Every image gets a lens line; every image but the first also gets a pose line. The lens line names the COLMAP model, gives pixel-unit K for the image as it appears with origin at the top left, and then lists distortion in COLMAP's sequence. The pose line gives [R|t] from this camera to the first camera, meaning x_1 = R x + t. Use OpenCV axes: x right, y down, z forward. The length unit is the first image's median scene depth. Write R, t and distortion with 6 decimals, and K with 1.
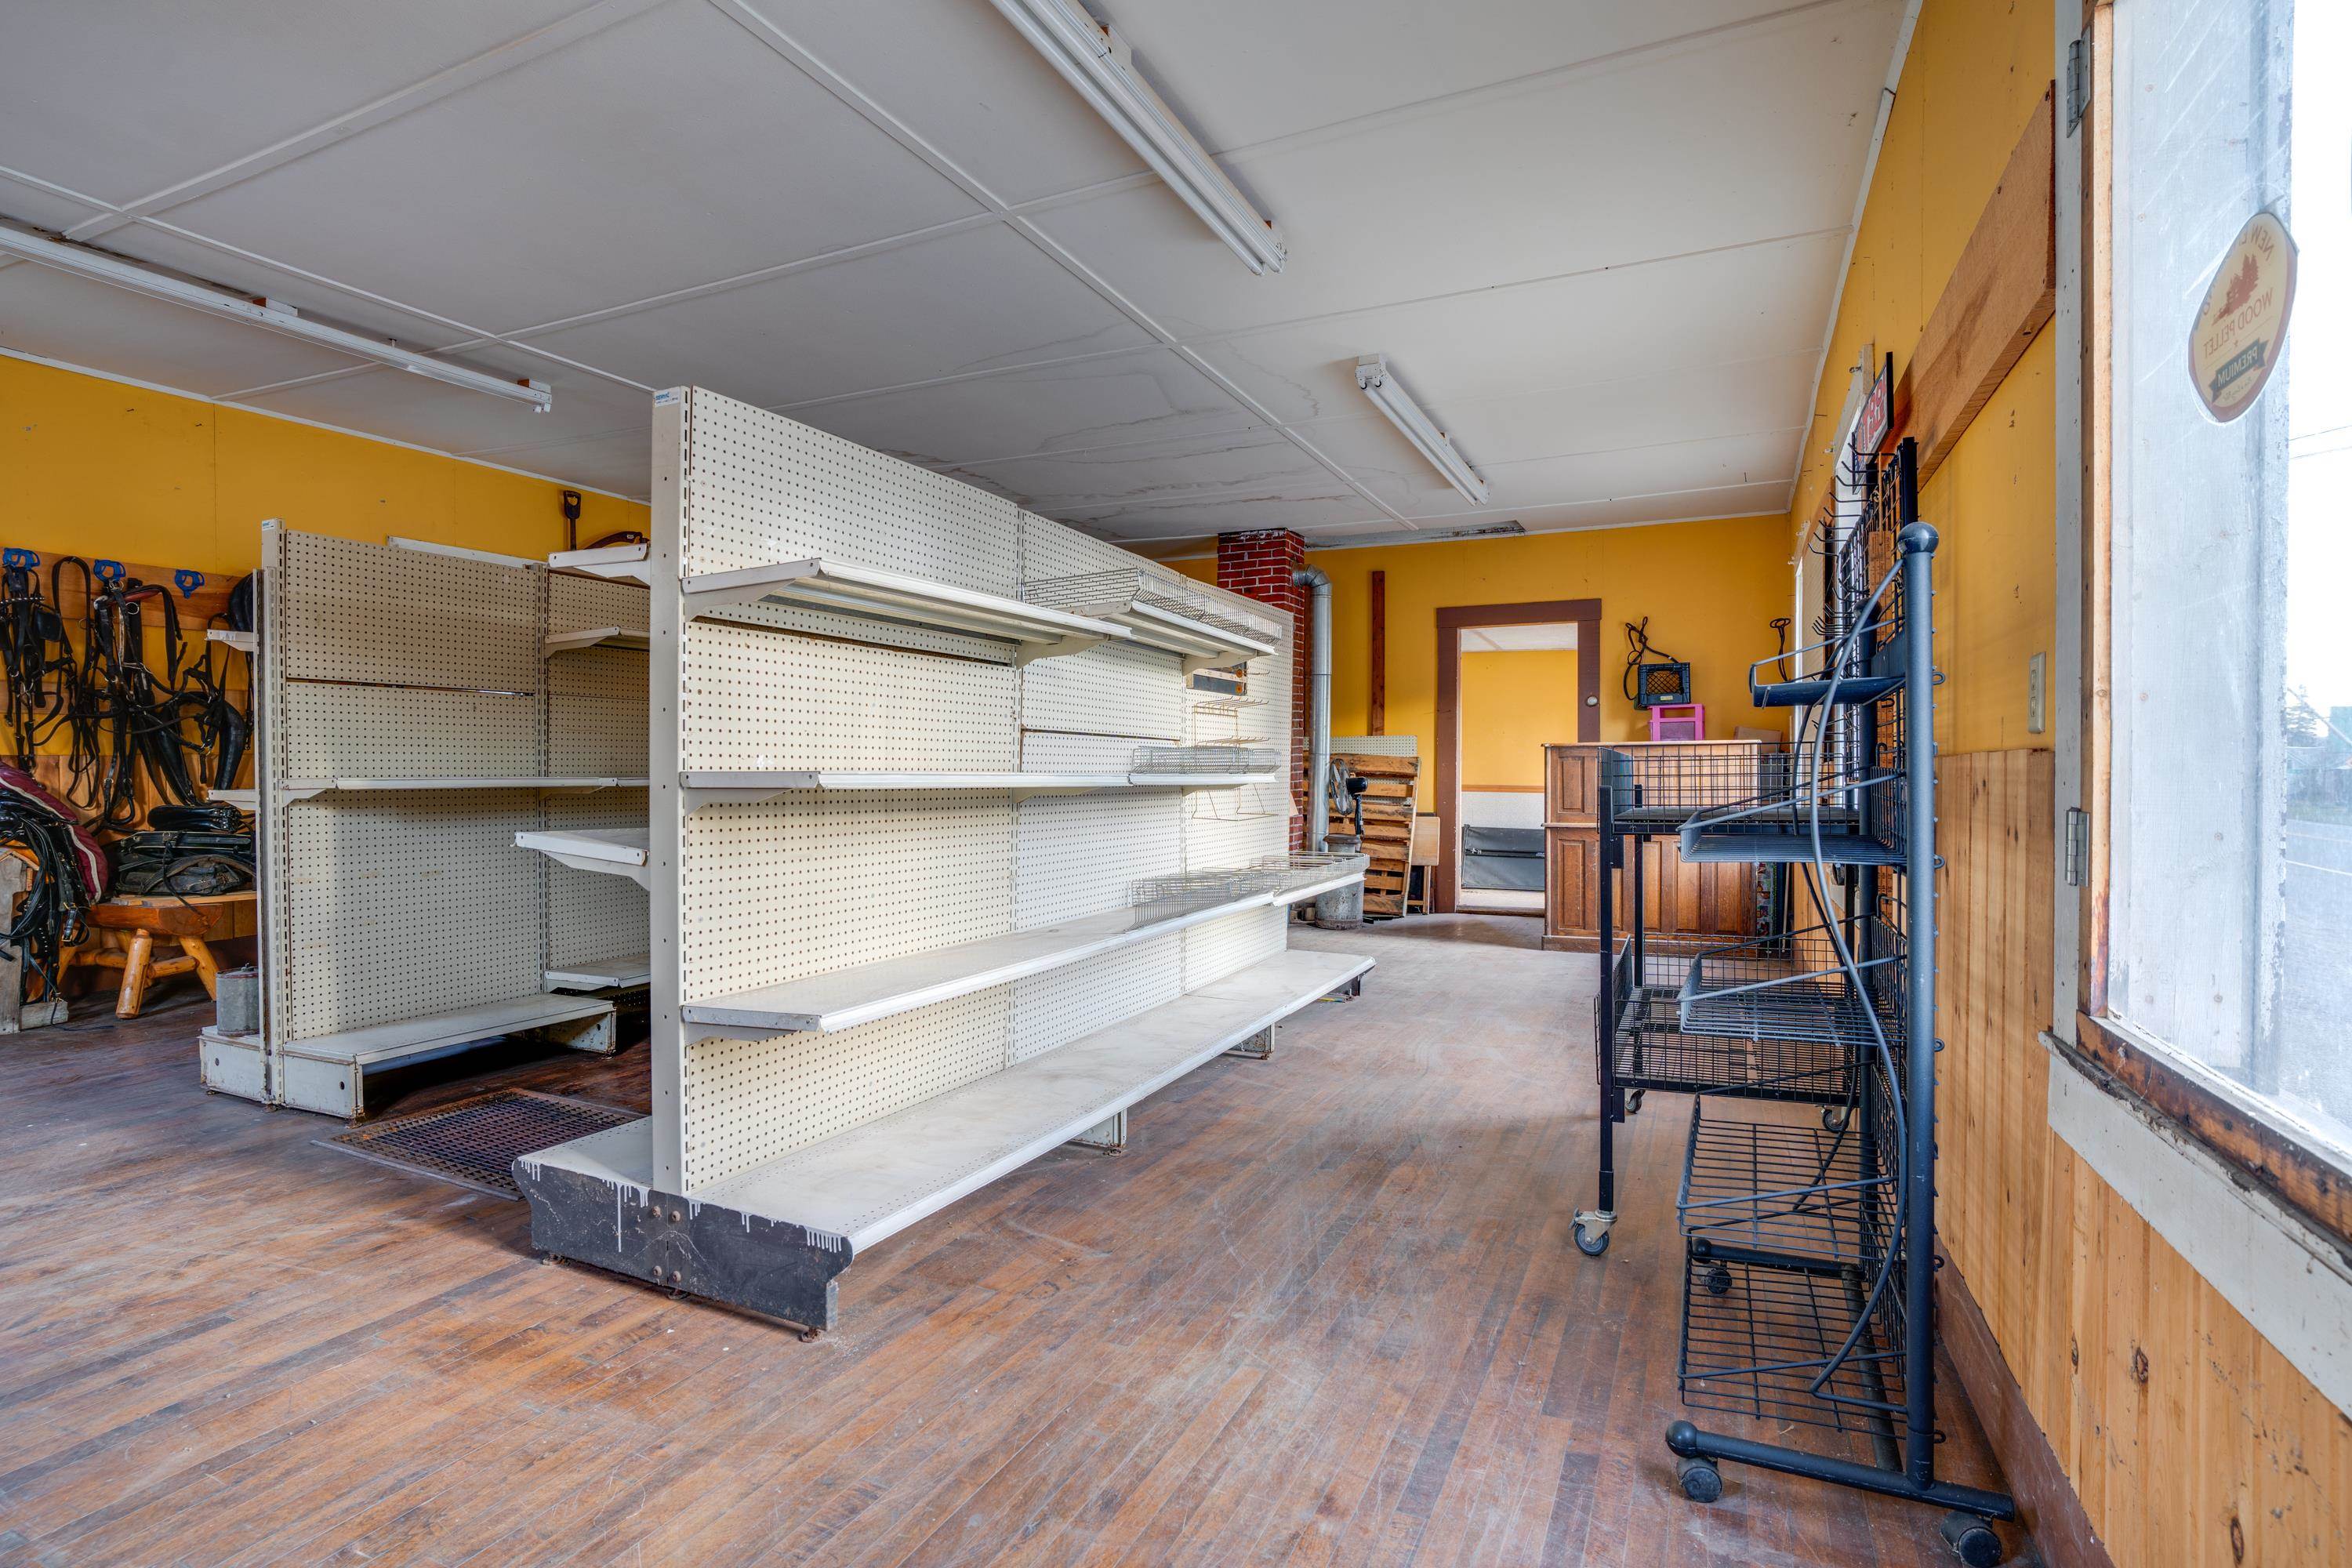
lens RADIAL K [[1195.0, 0, 1246.6], [0, 1195.0, 762.2], [0, 0, 1]] dist [-0.001946, 0.000016]
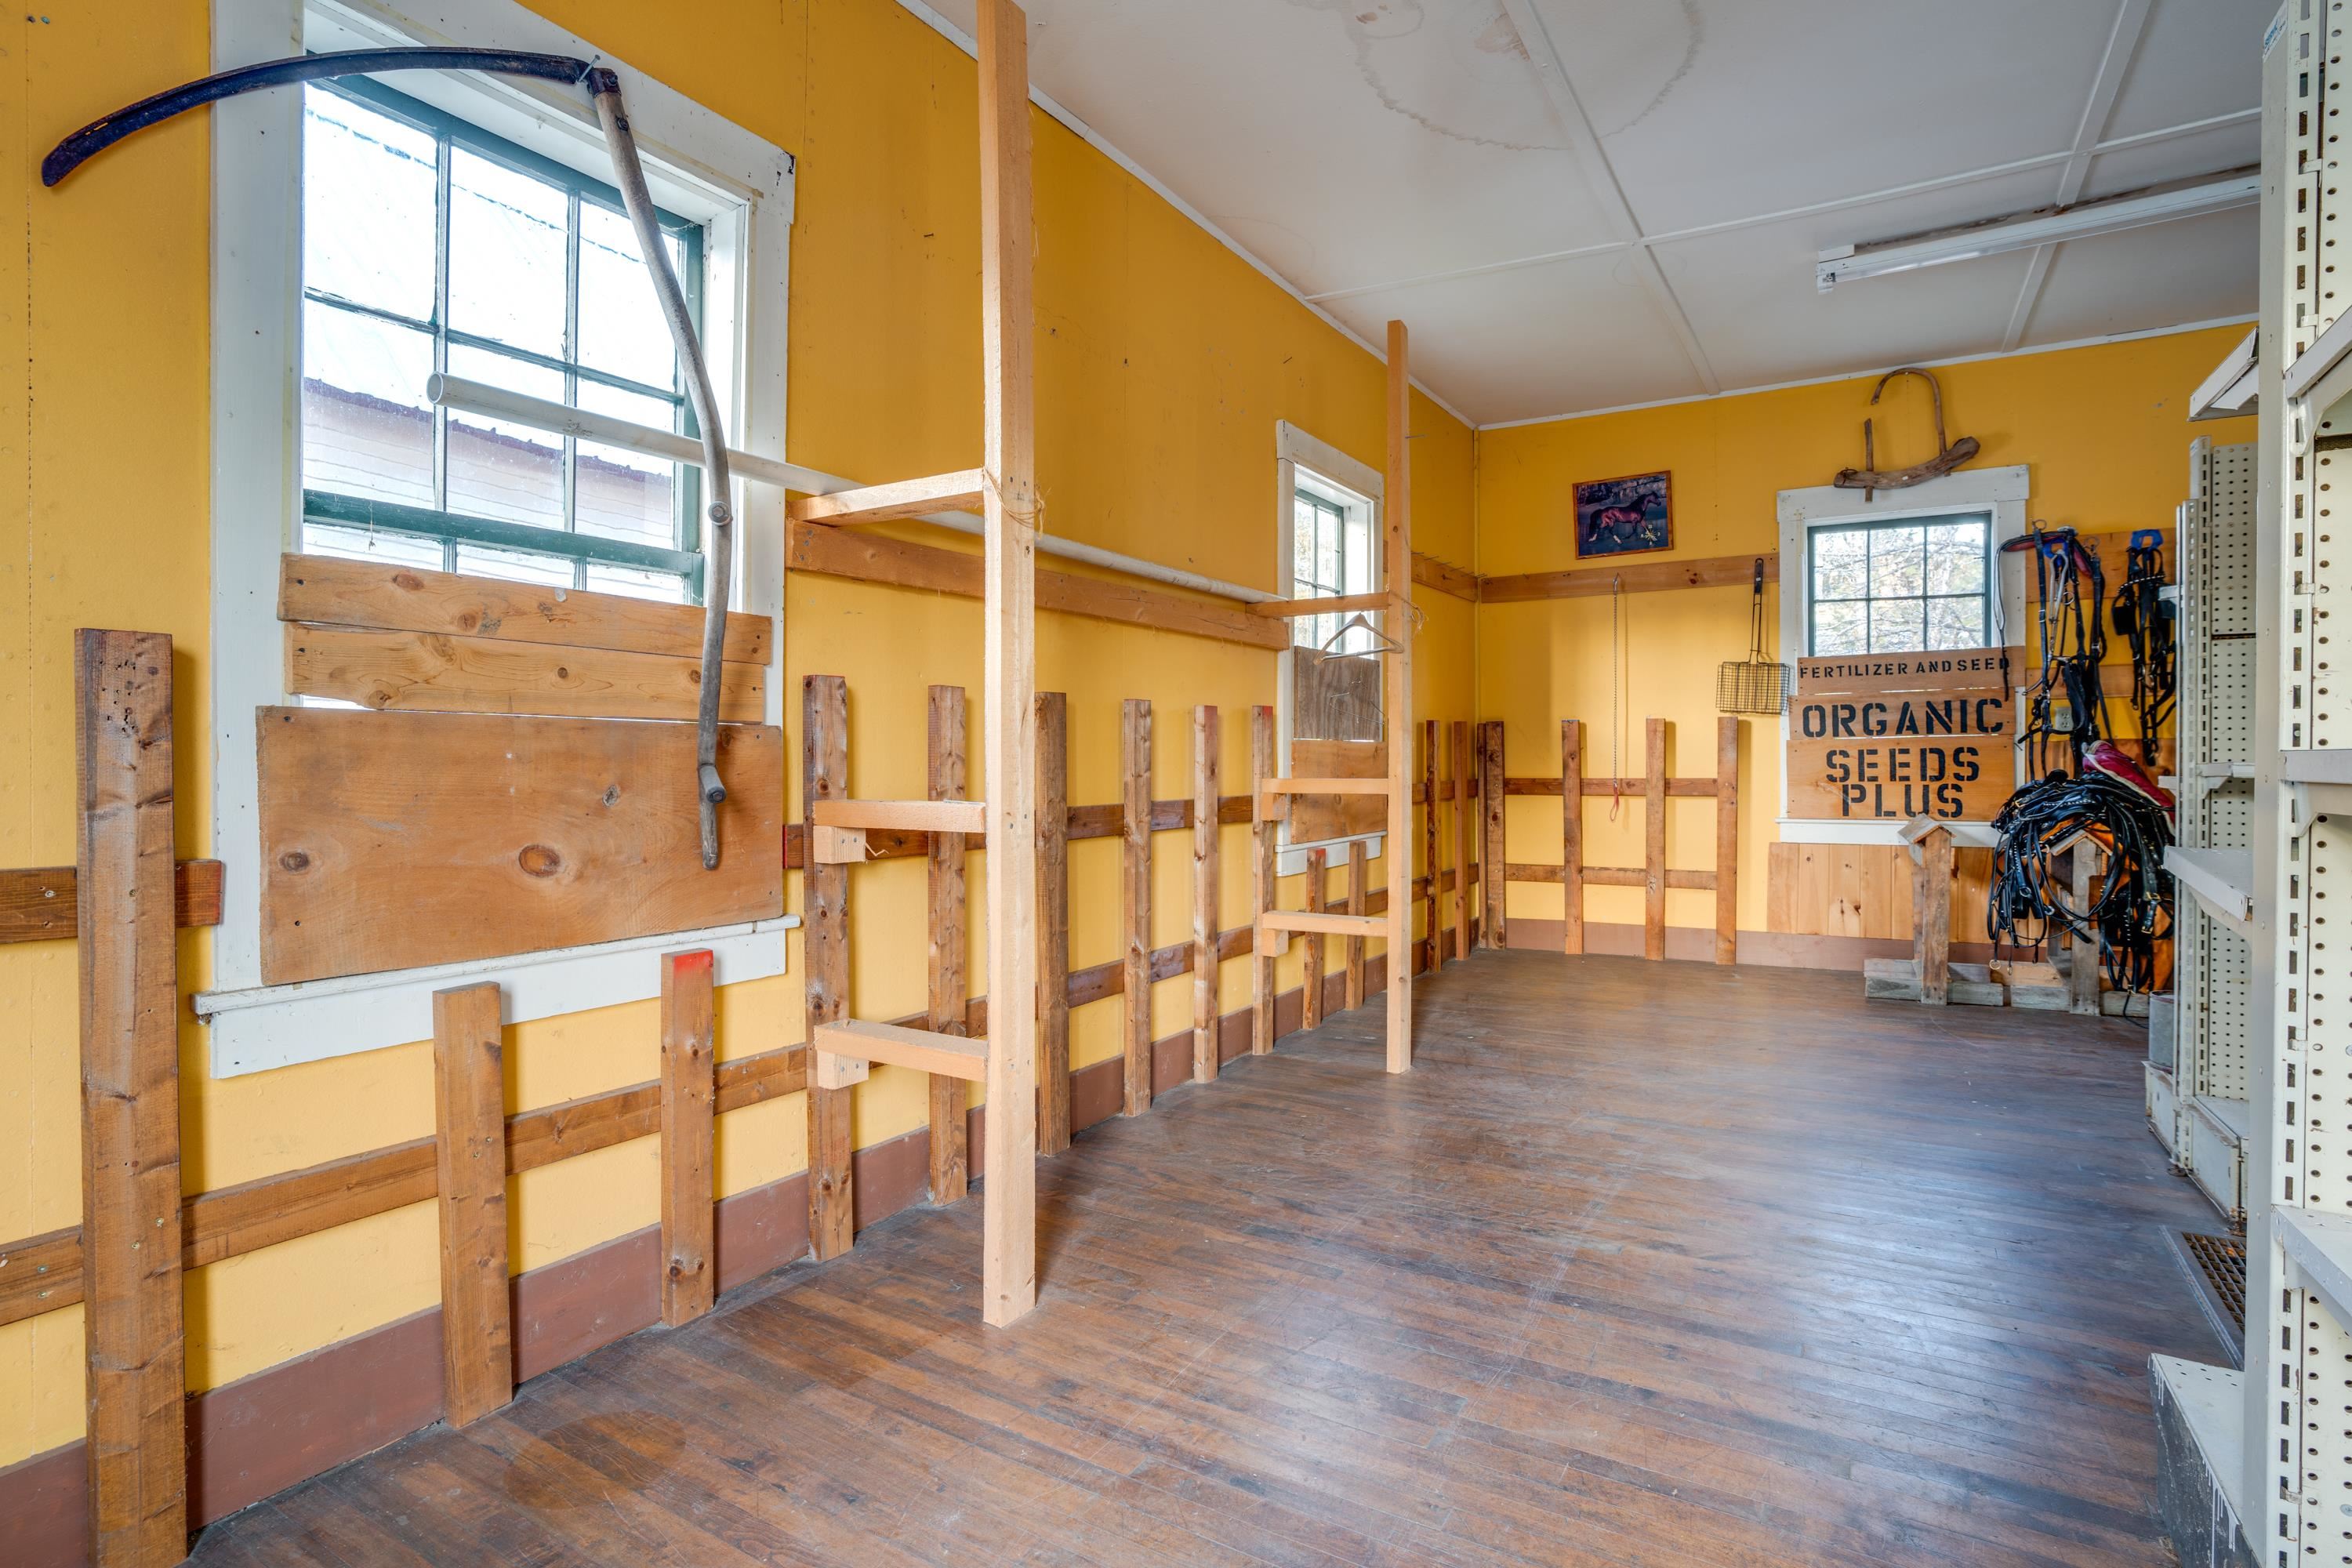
lens RADIAL K [[1195.0, 0, 1246.6], [0, 1195.0, 762.2], [0, 0, 1]] dist [-0.001946, 0.000016]
pose [[-0.159522, 0.004137, -0.987186, 0.072591], [0.005757, 0.999978, 0.003261, 0.006423], [0.987178, -0.005163, -0.159542, 0.460113]]
